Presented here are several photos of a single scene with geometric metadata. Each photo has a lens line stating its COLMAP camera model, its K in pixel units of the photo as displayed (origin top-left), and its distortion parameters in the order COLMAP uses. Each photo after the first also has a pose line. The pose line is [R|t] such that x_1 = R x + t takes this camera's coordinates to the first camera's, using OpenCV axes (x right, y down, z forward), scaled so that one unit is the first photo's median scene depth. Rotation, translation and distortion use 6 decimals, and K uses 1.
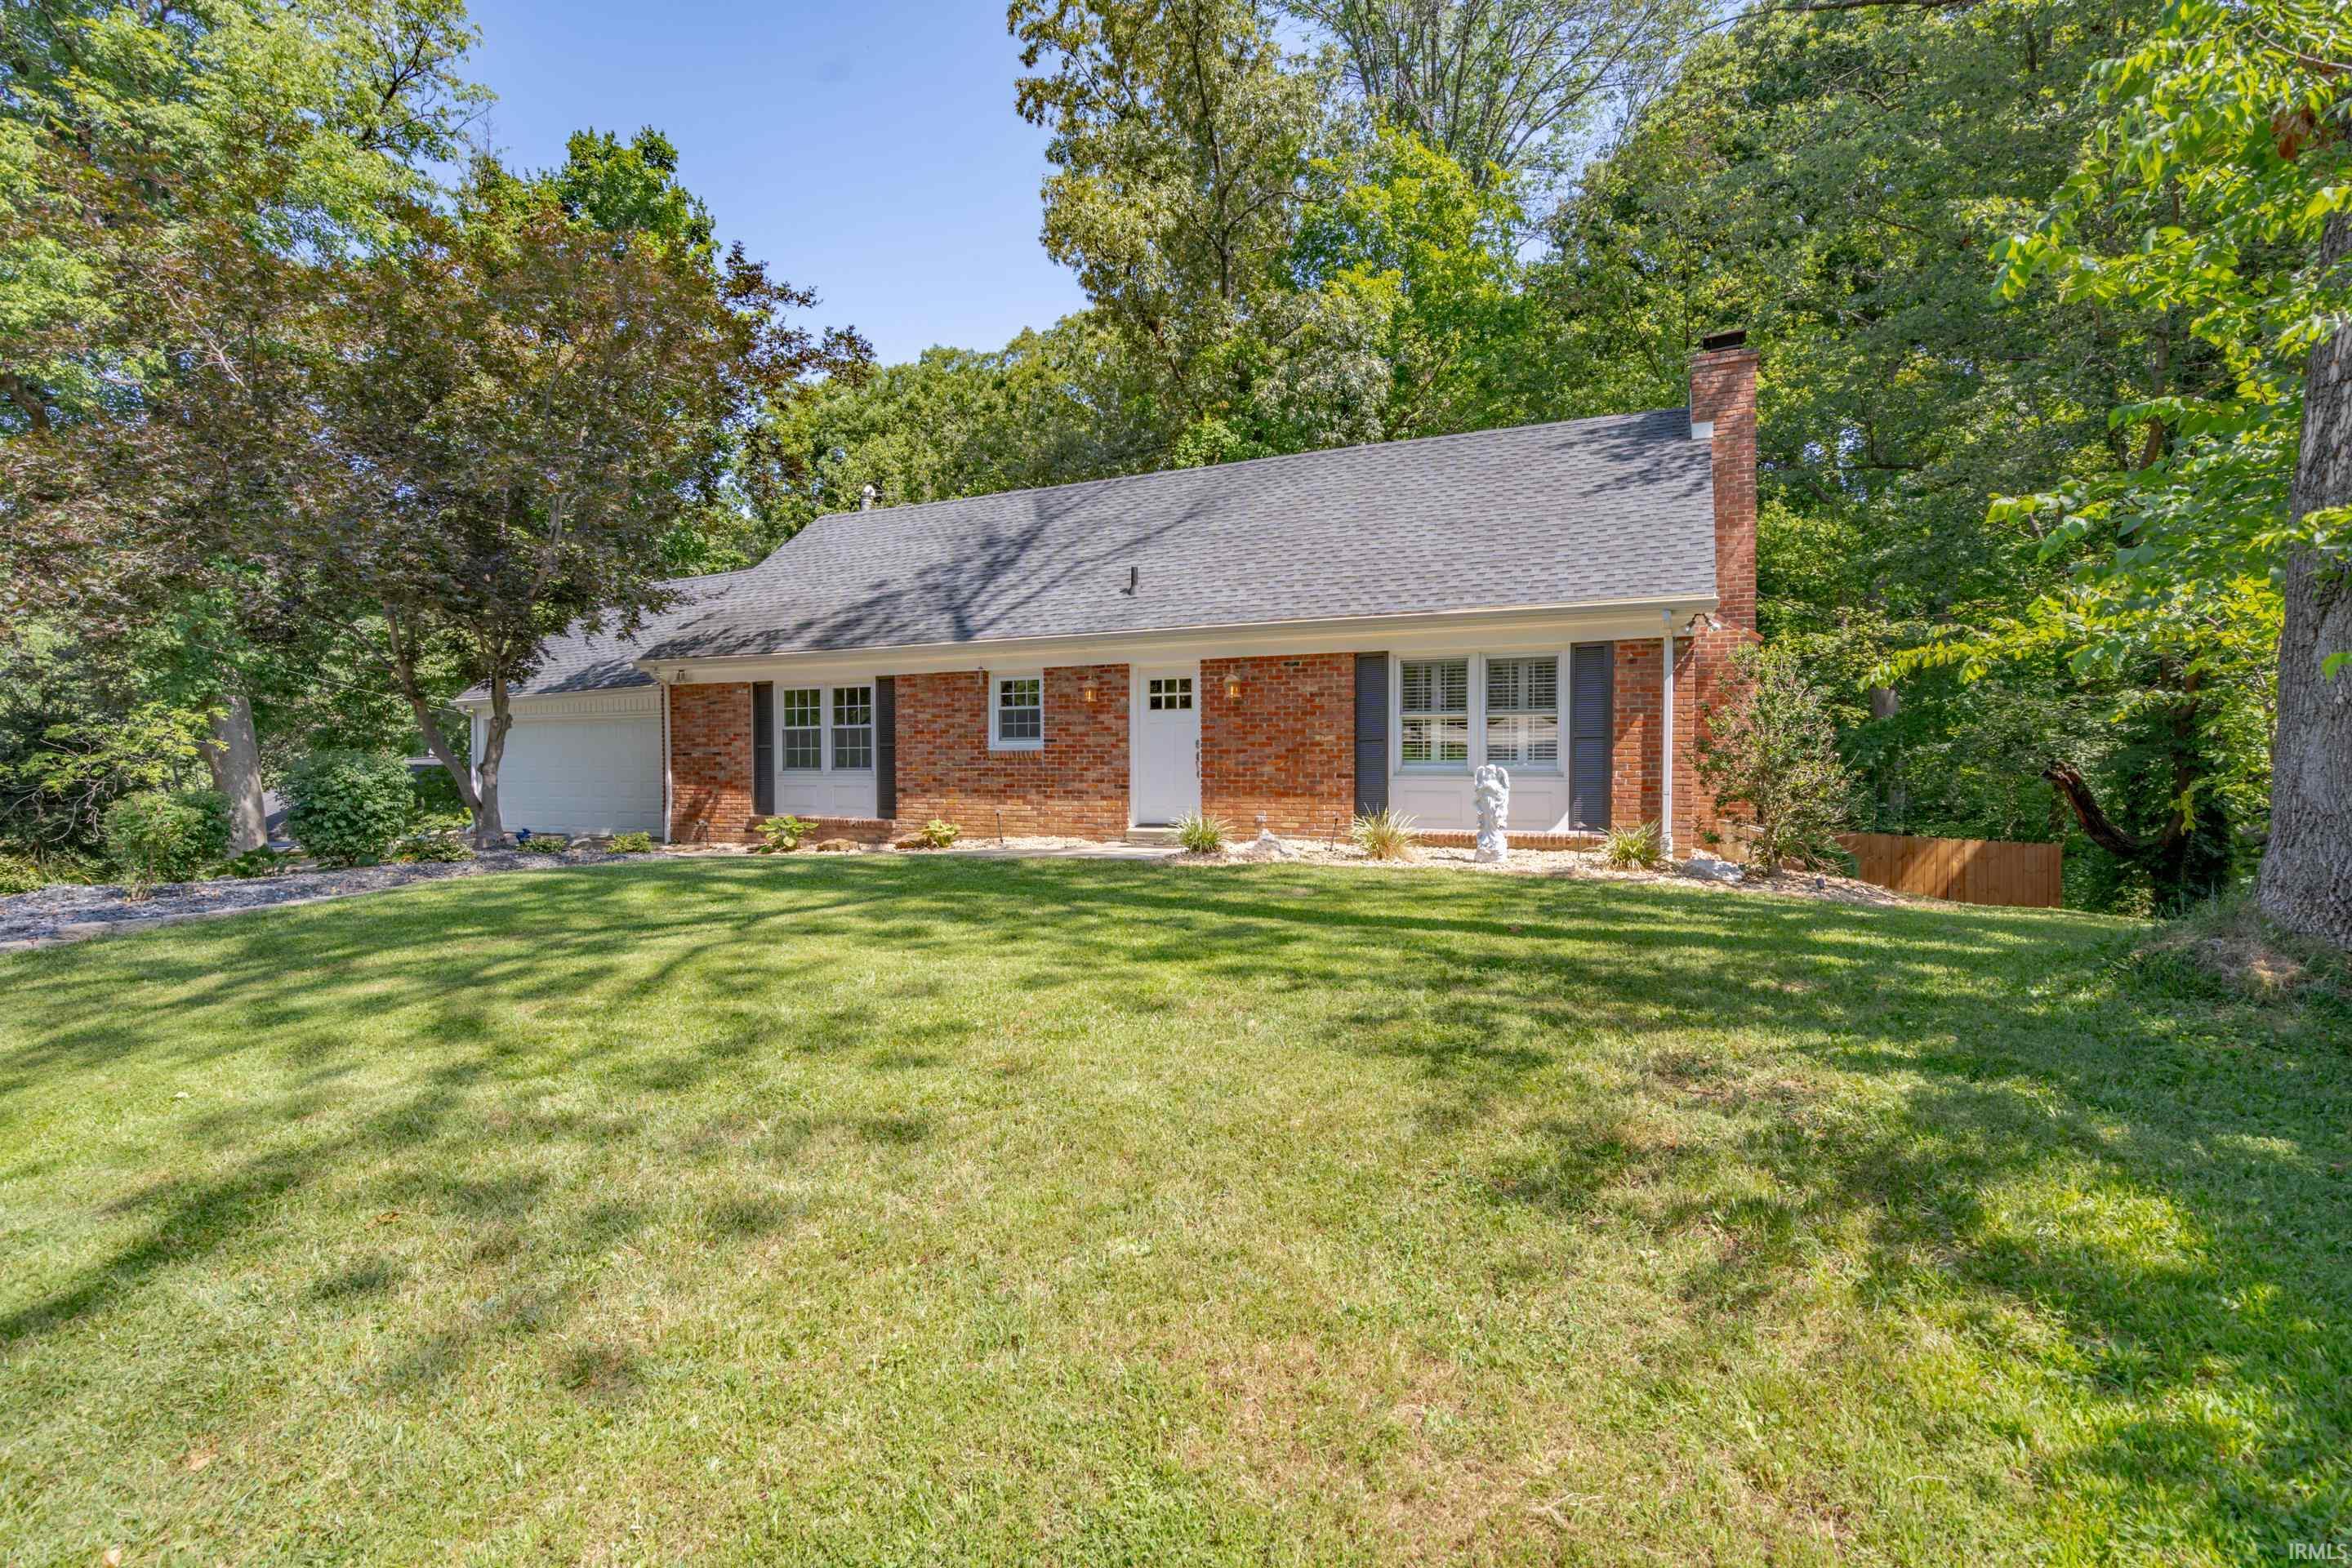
lens RADIAL K [[1076.7, 0, 1183.4], [0, 1076.7, 786.0], [0, 0, 1]] dist [-0.001393, 0.000254]
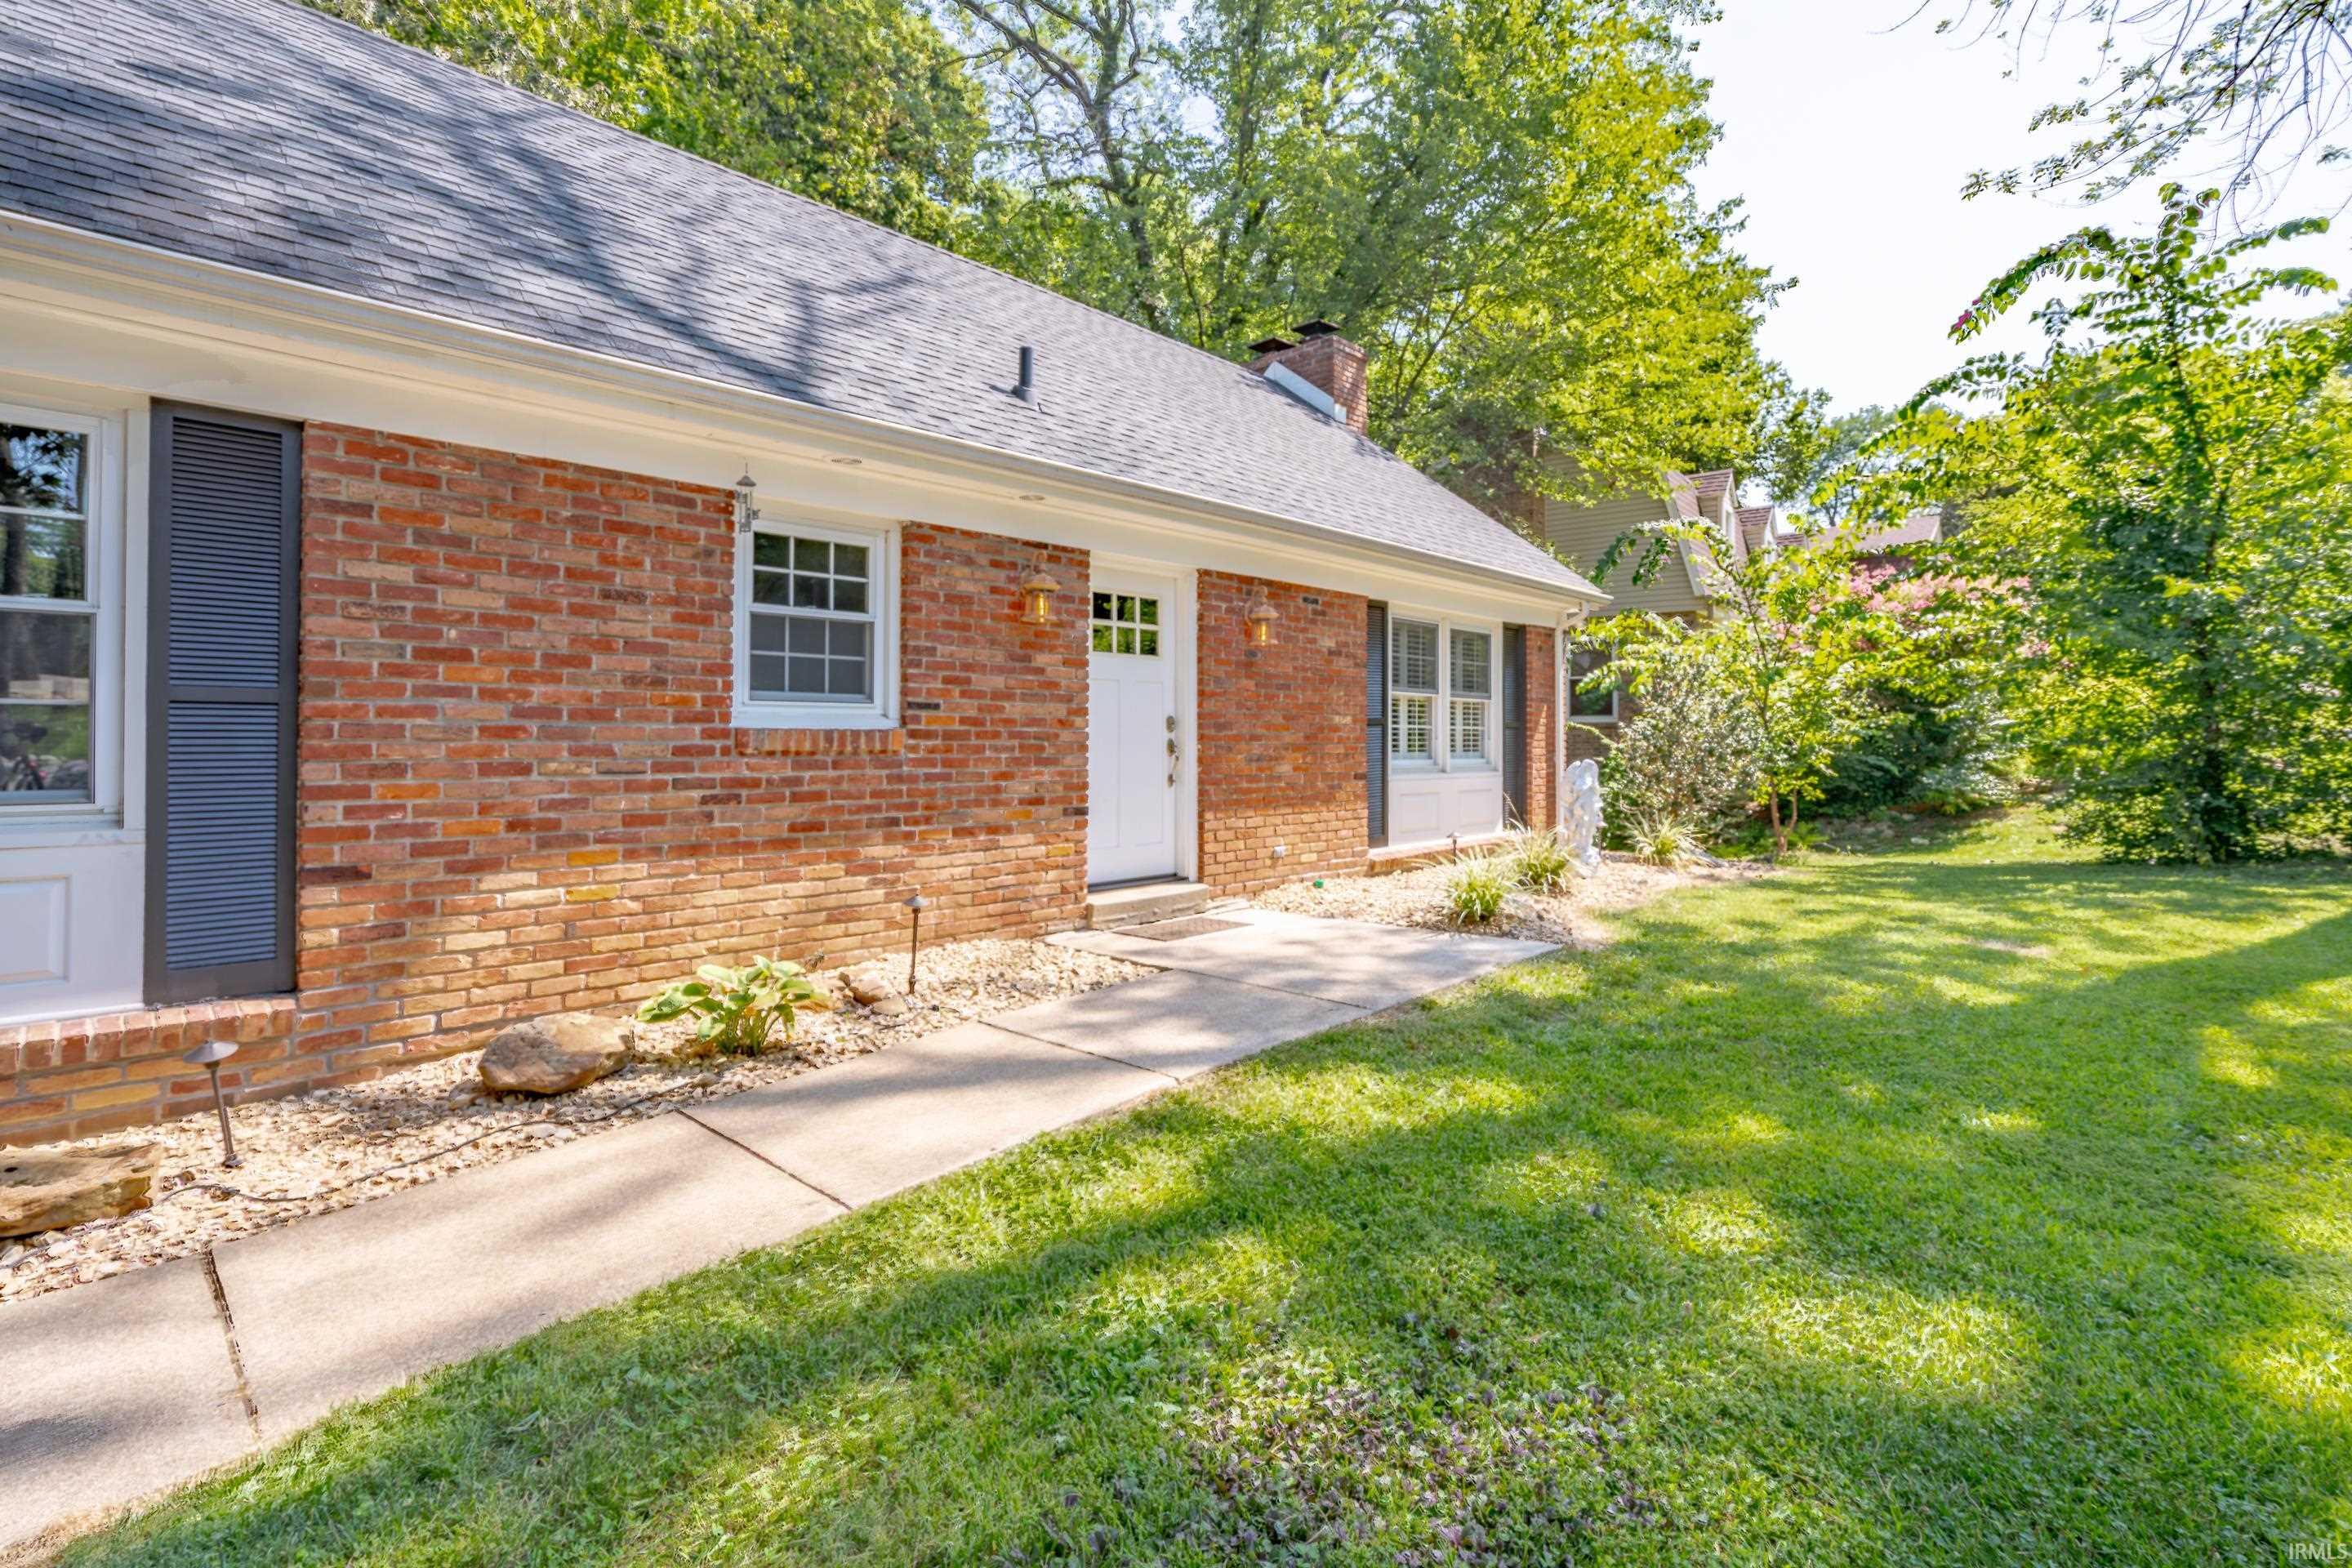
lens RADIAL K [[1096.2, 0, 1172.1], [0, 1096.2, 727.9], [0, 0, 1]] dist [-0.004013, -0.000095]
pose [[0.330413, 0.015445, 0.943710, -0.481830], [0.018454, 0.999569, -0.022821, -0.023336], [-0.943656, 0.024955, 0.329986, 0.785950]]
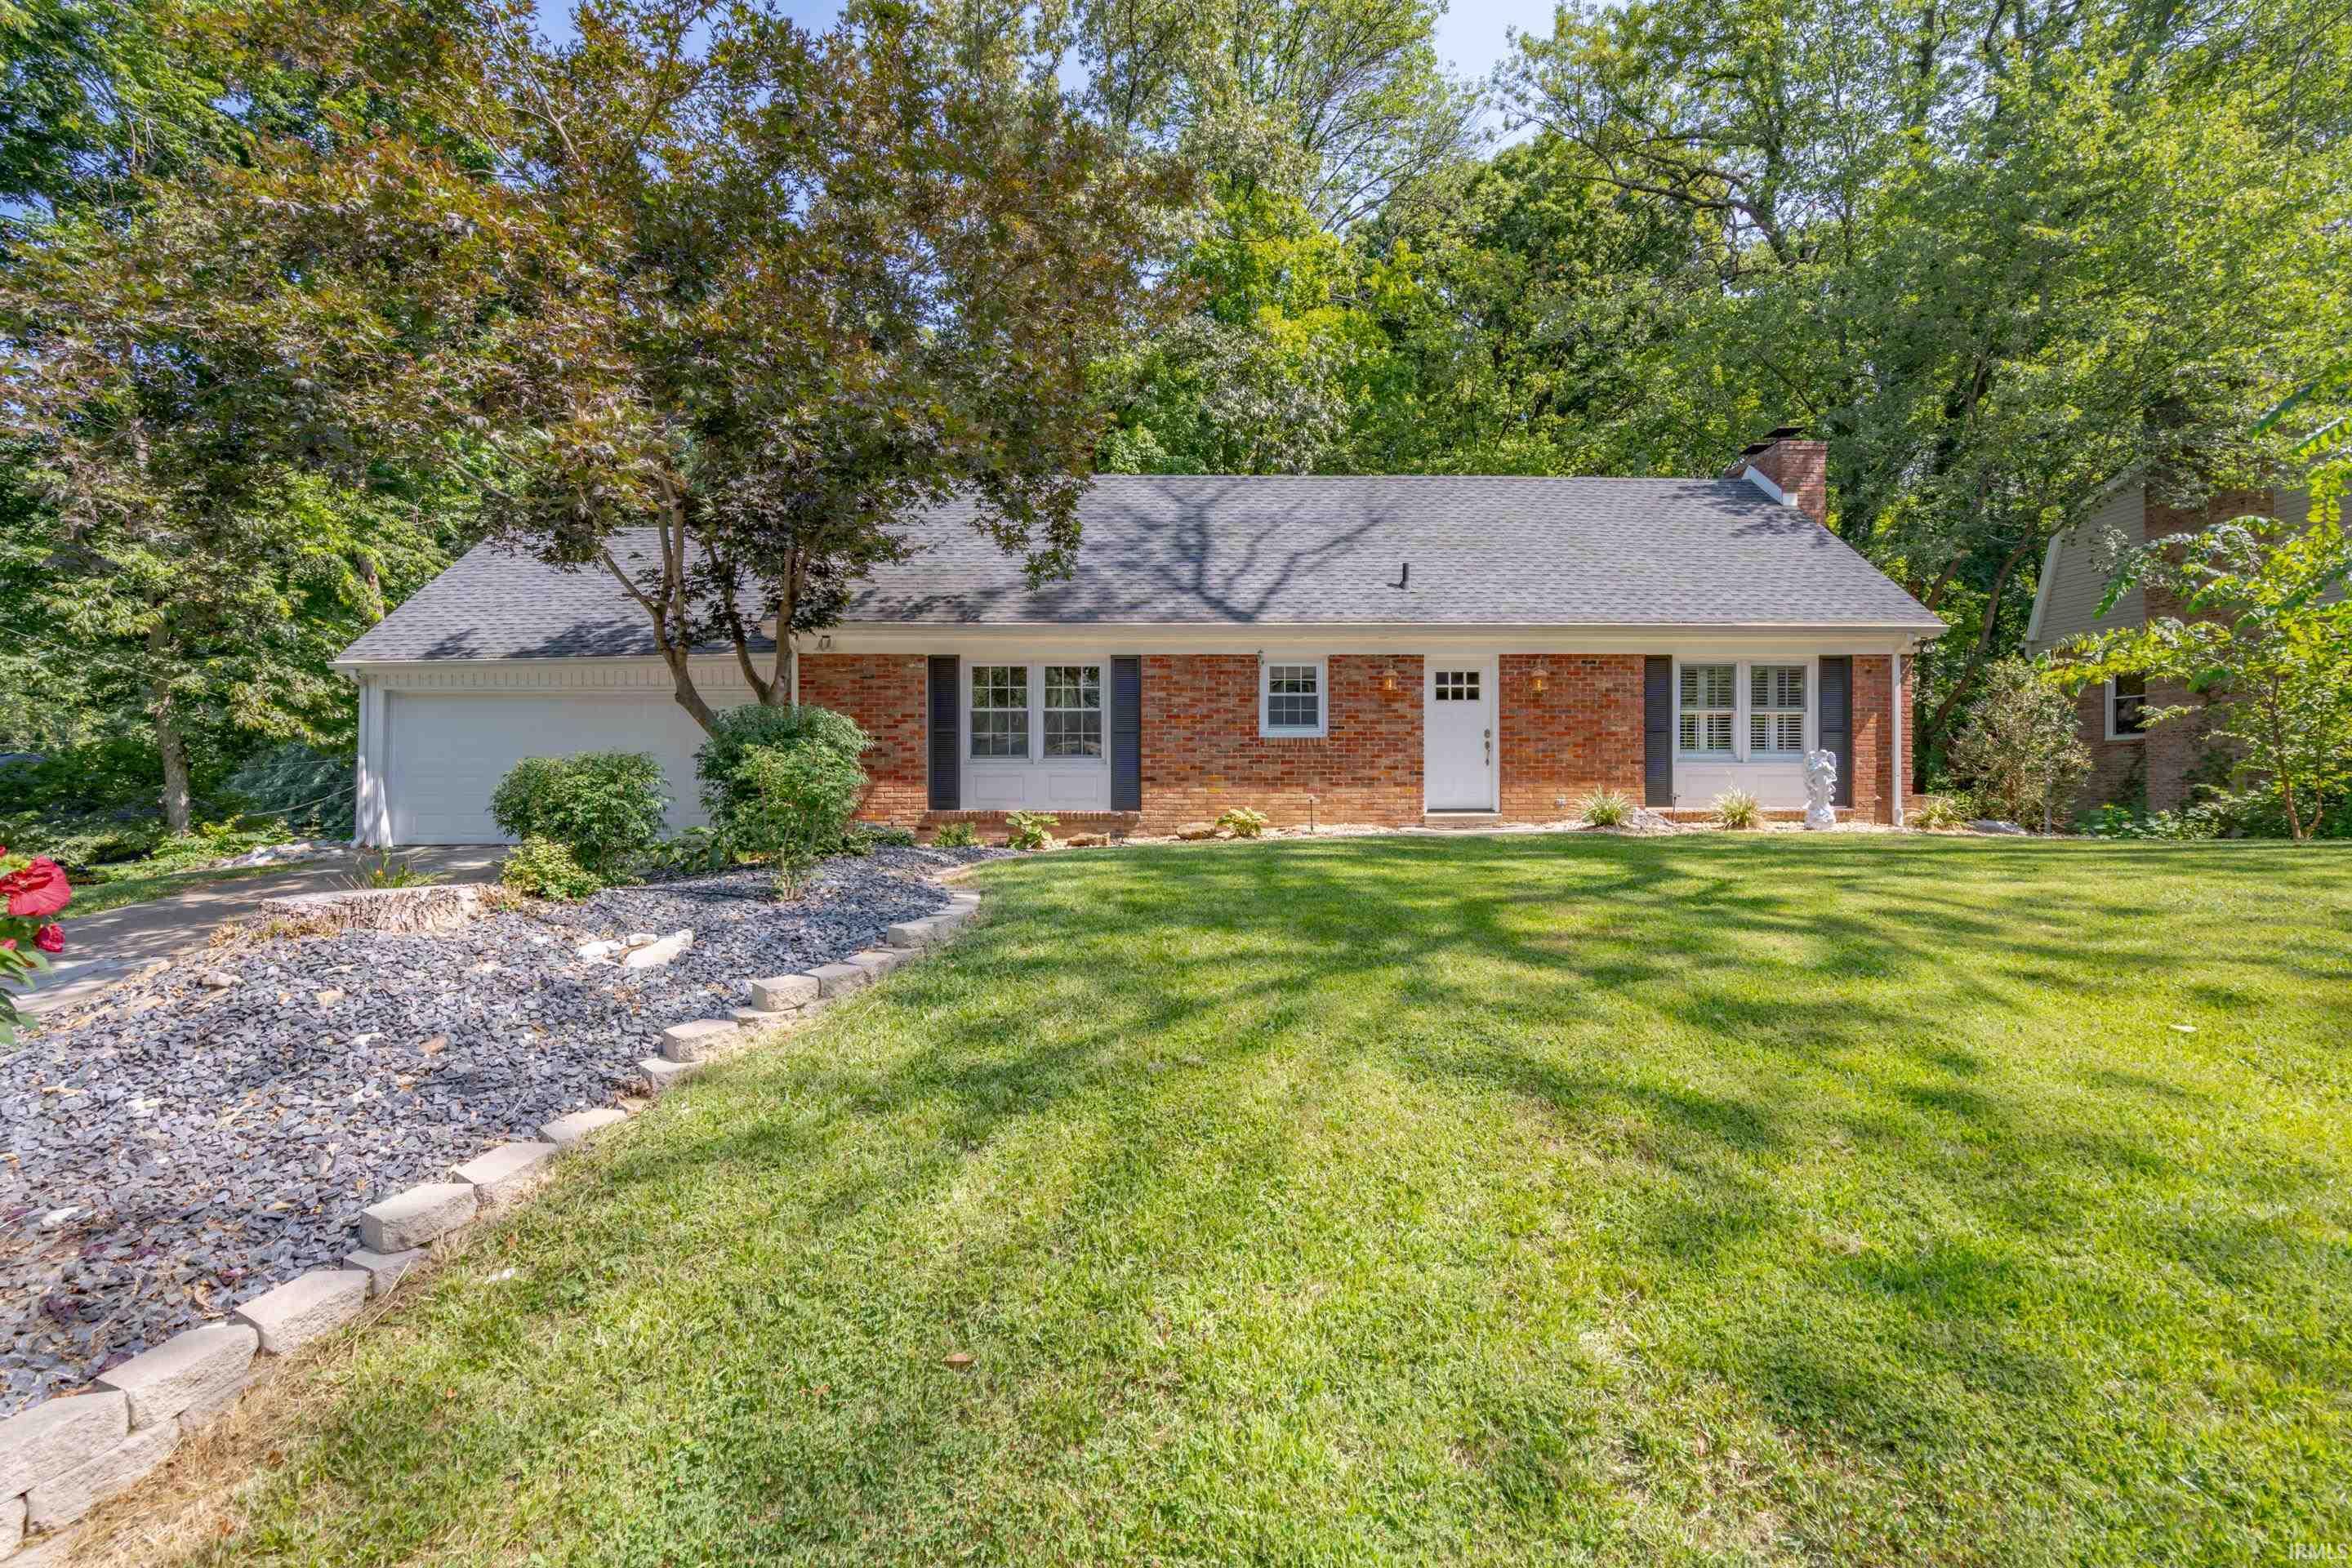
lens RADIAL K [[1076.7, 0, 1183.4], [0, 1076.7, 786.0], [0, 0, 1]] dist [-0.001393, 0.000254]
pose [[0.896736, 0.005684, 0.442530, -0.700186], [0.008618, 0.999504, -0.030301, 0.041303], [-0.442482, 0.030986, 0.896242, 0.170016]]
